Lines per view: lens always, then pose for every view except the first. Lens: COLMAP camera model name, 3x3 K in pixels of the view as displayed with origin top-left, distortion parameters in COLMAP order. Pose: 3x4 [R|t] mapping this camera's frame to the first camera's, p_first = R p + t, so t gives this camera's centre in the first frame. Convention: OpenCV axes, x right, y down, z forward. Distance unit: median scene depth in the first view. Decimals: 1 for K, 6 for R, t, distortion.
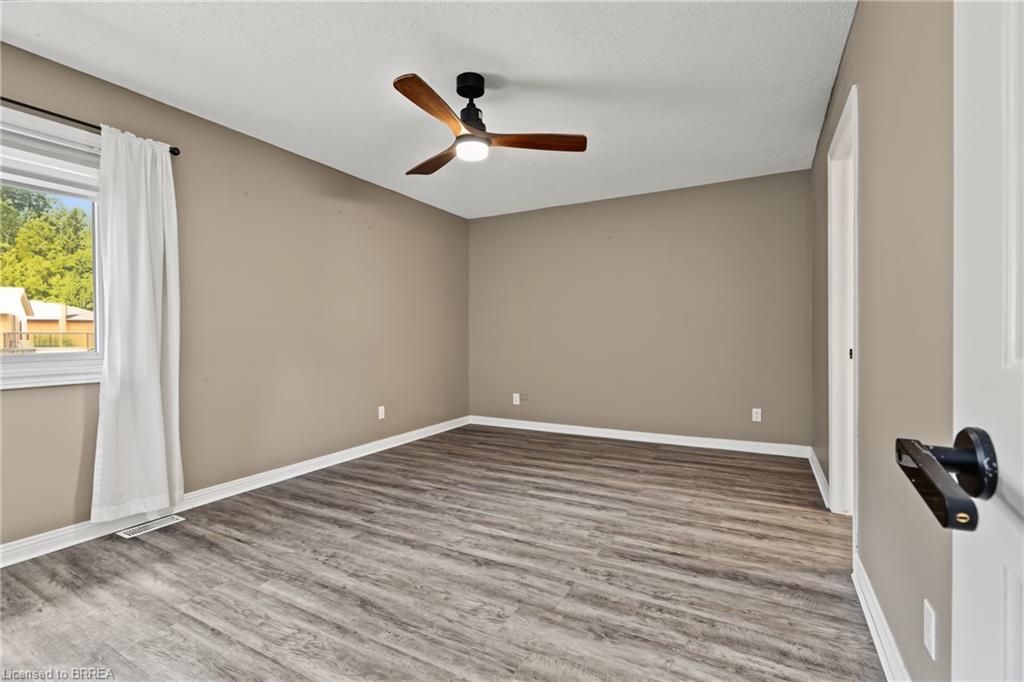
lens RADIAL K [[463.1, 0, 507.7], [0, 463.1, 338.3], [0, 0, 1]] dist [-0.001989, 0.000322]
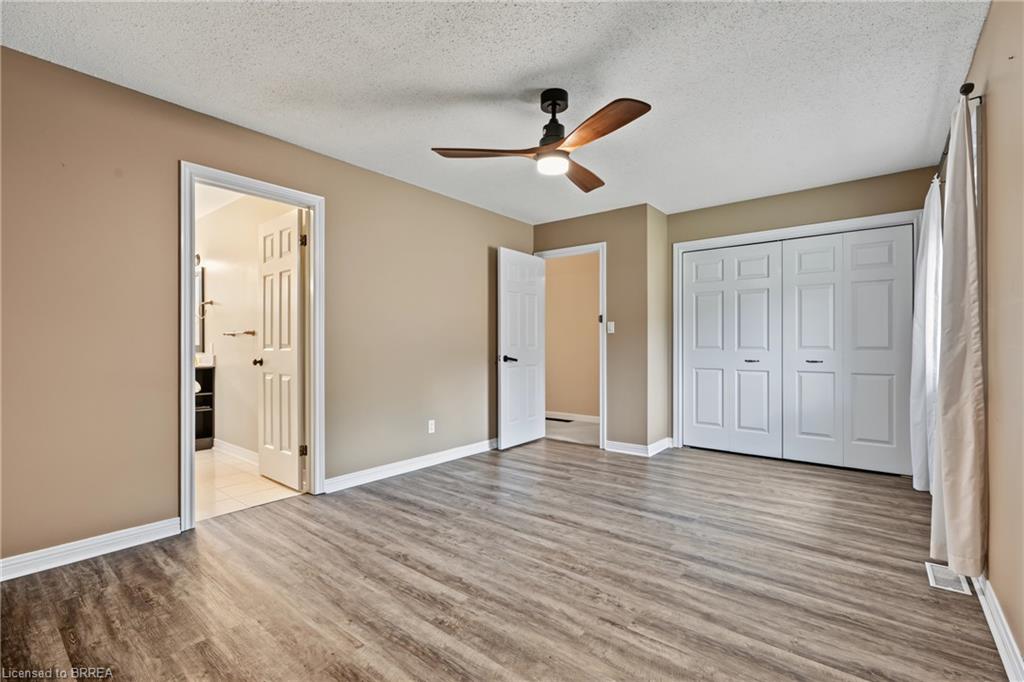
lens RADIAL K [[463.1, 0, 505.2], [0, 463.1, 348.0], [0, 0, 1]] dist [-0.001989, 0.000322]
pose [[-0.982488, 0.006387, 0.186216, -0.153703], [0.009219, 0.999855, 0.014346, -0.021023], [-0.186097, 0.015812, -0.982404, 1.945548]]
